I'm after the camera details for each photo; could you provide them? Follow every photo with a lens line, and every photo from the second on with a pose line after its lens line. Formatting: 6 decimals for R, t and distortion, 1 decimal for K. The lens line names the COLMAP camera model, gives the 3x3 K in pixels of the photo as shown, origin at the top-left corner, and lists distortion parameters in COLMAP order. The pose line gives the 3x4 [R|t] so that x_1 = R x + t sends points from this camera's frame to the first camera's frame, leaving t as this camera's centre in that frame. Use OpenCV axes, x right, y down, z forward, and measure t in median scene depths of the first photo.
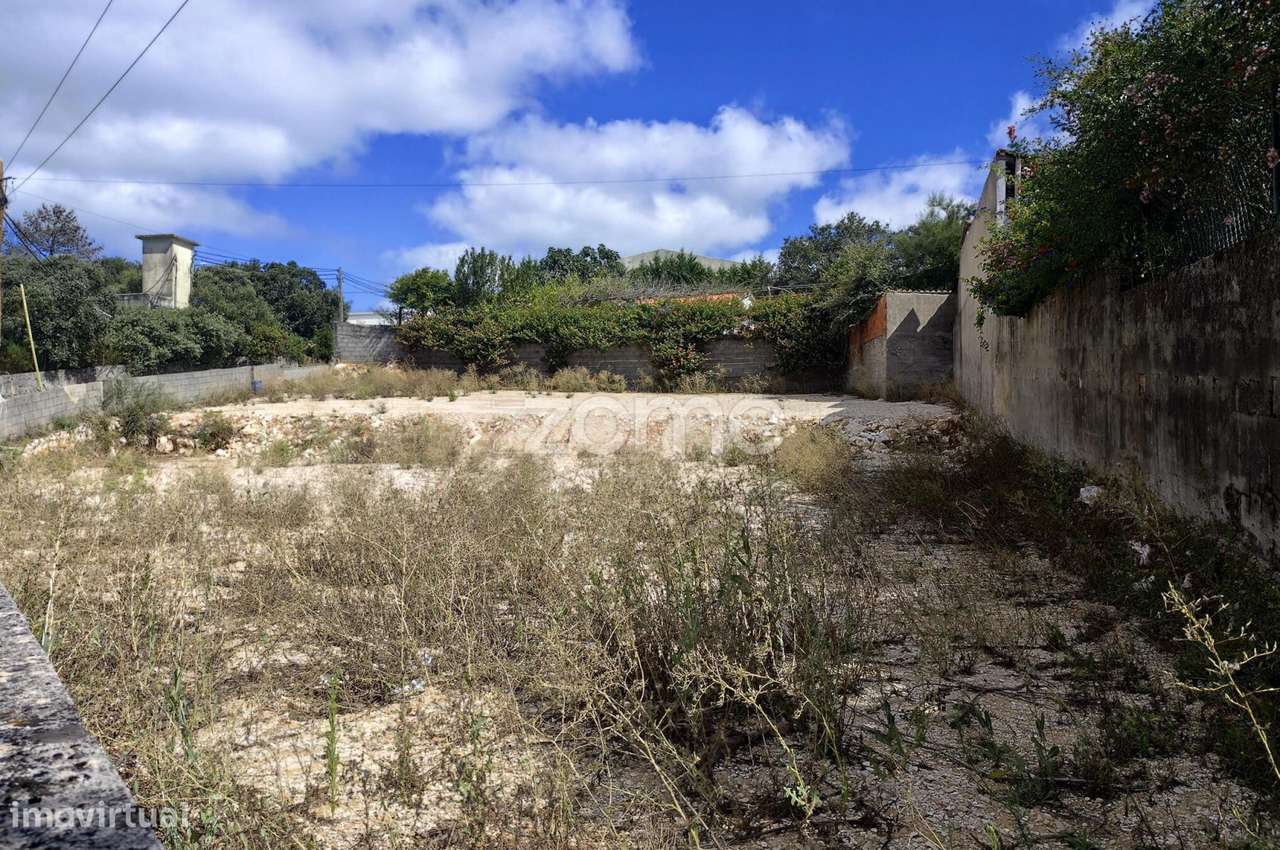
lens RADIAL K [[874.3, 0, 640.0], [0, 874.3, 425.0], [0, 0, 1]] dist [-0.001264, -0.006382]
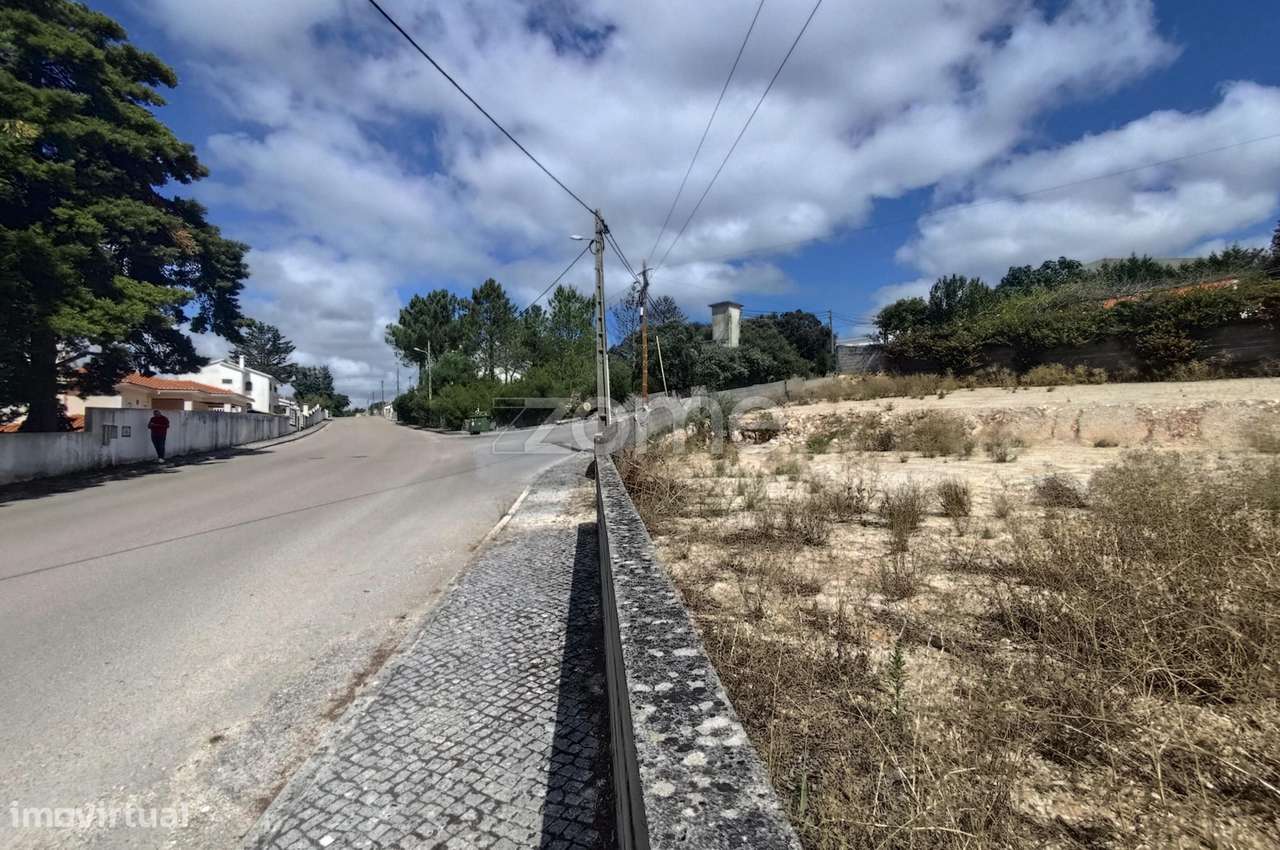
lens RADIAL K [[584.8, 0, 640.0], [0, 584.8, 425.0], [0, 0, 1]] dist [-0.008287, 0.000290]
pose [[0.805126, -0.017451, -0.592847, -0.054350], [0.025050, 0.999676, 0.004593, -0.003361], [0.592574, -0.018548, 0.805302, 0.063673]]
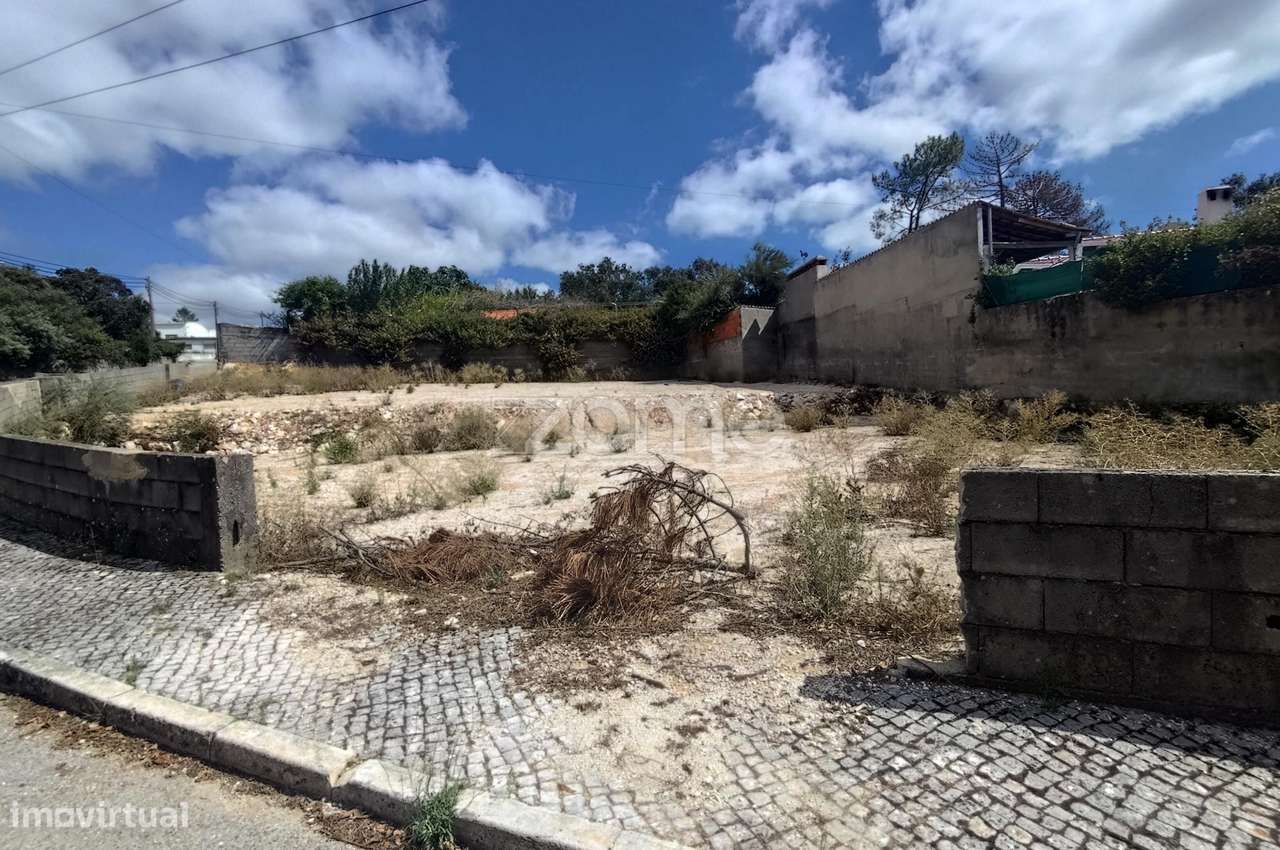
lens RADIAL K [[601.6, 0, 673.0], [0, 601.6, 421.6], [0, 0, 1]] dist [0.000013, -0.000307]
pose [[0.897707, -0.055338, 0.437103, -0.197426], [0.044367, 0.998392, 0.035279, -0.002477], [-0.438353, -0.012277, 0.898719, 0.128592]]
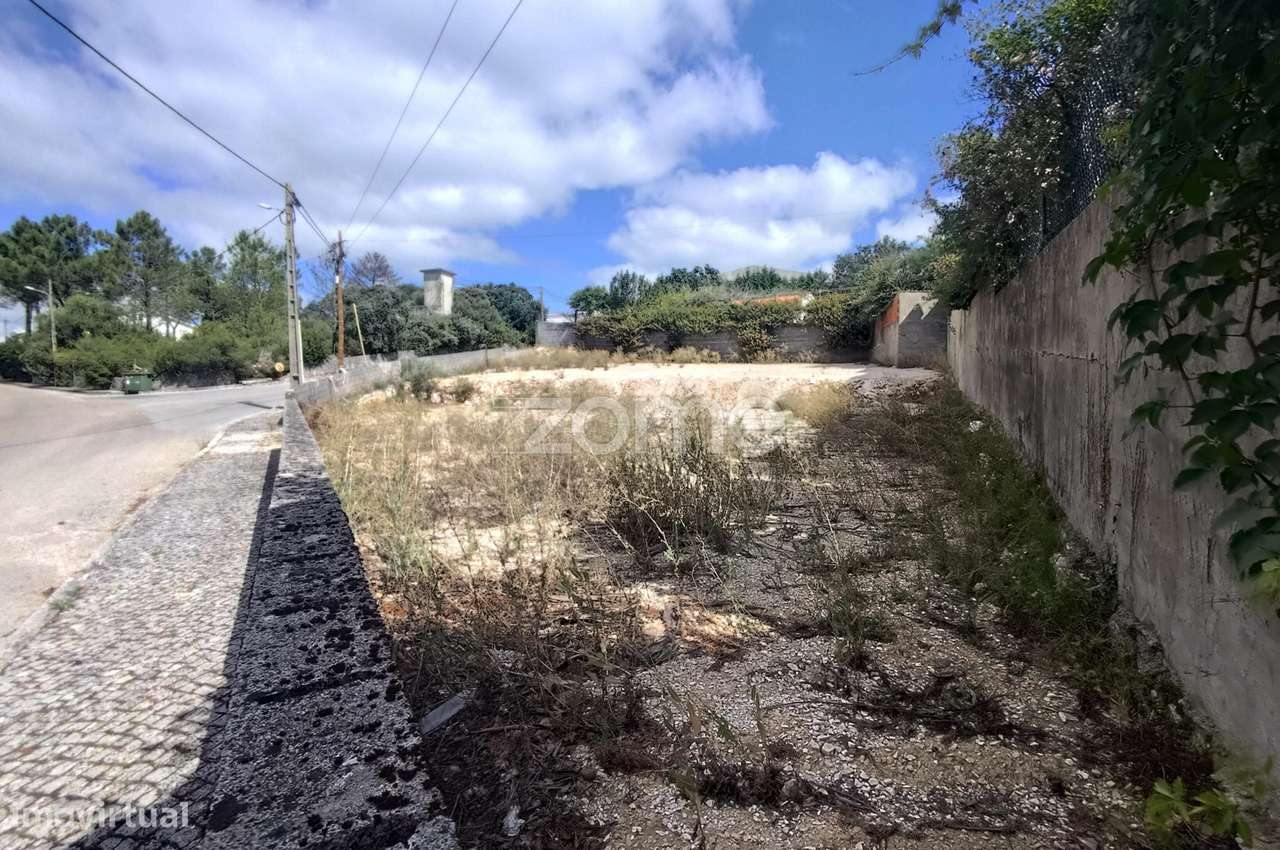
lens RADIAL K [[579.7, 0, 643.4], [0, 579.7, 420.9], [0, 0, 1]] dist [-0.006392, -0.000546]
pose [[0.986505, 0.005103, -0.163652, 0.017352], [0.004907, 0.998144, 0.060706, 0.000446], [0.163658, -0.060690, 0.984649, -0.016298]]
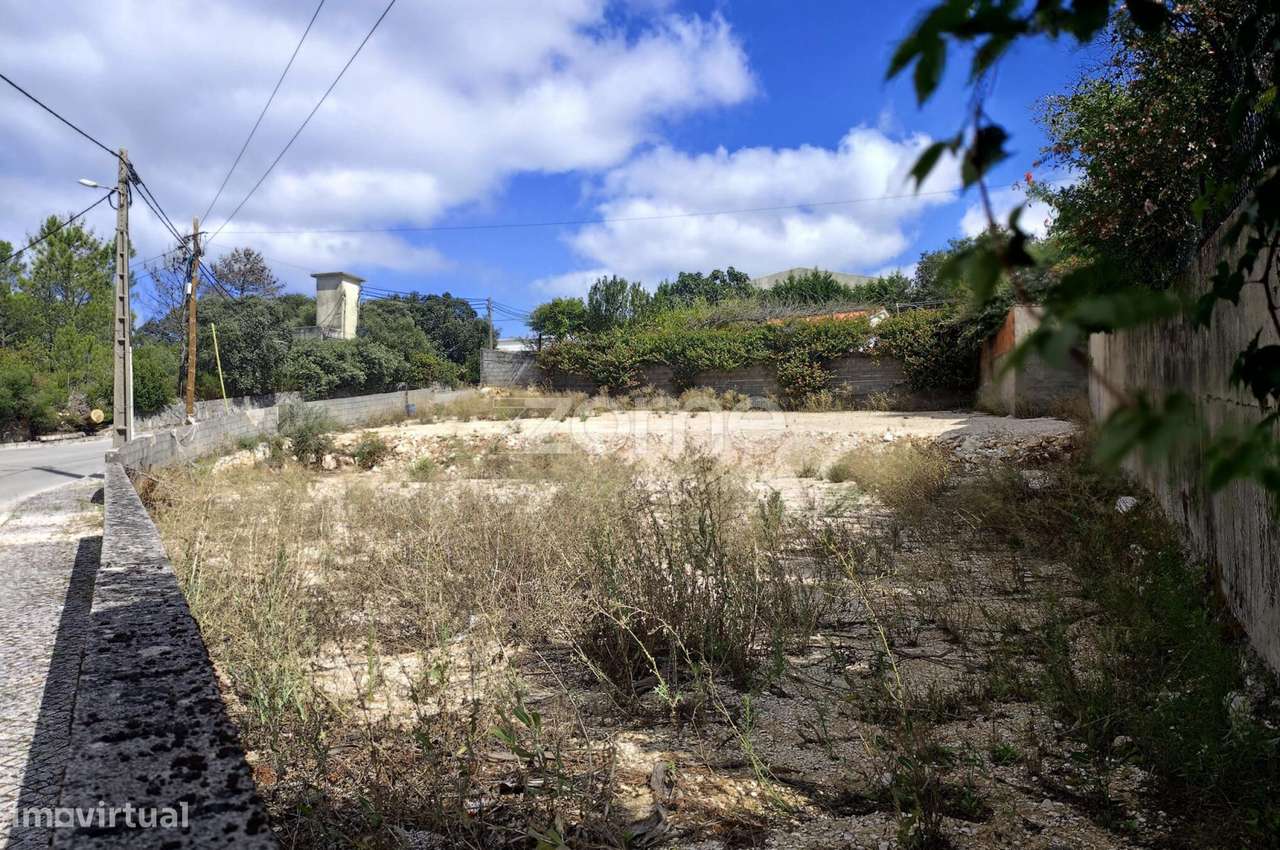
lens RADIAL K [[861.0, 0, 636.8], [0, 861.0, 426.9], [0, 0, 1]] dist [0.038193, -0.048473]
pose [[0.986045, -0.007197, -0.166326, 0.019106], [0.003987, 0.999799, -0.019627, 0.000397], [0.166434, 0.018690, 0.985875, -0.019138]]
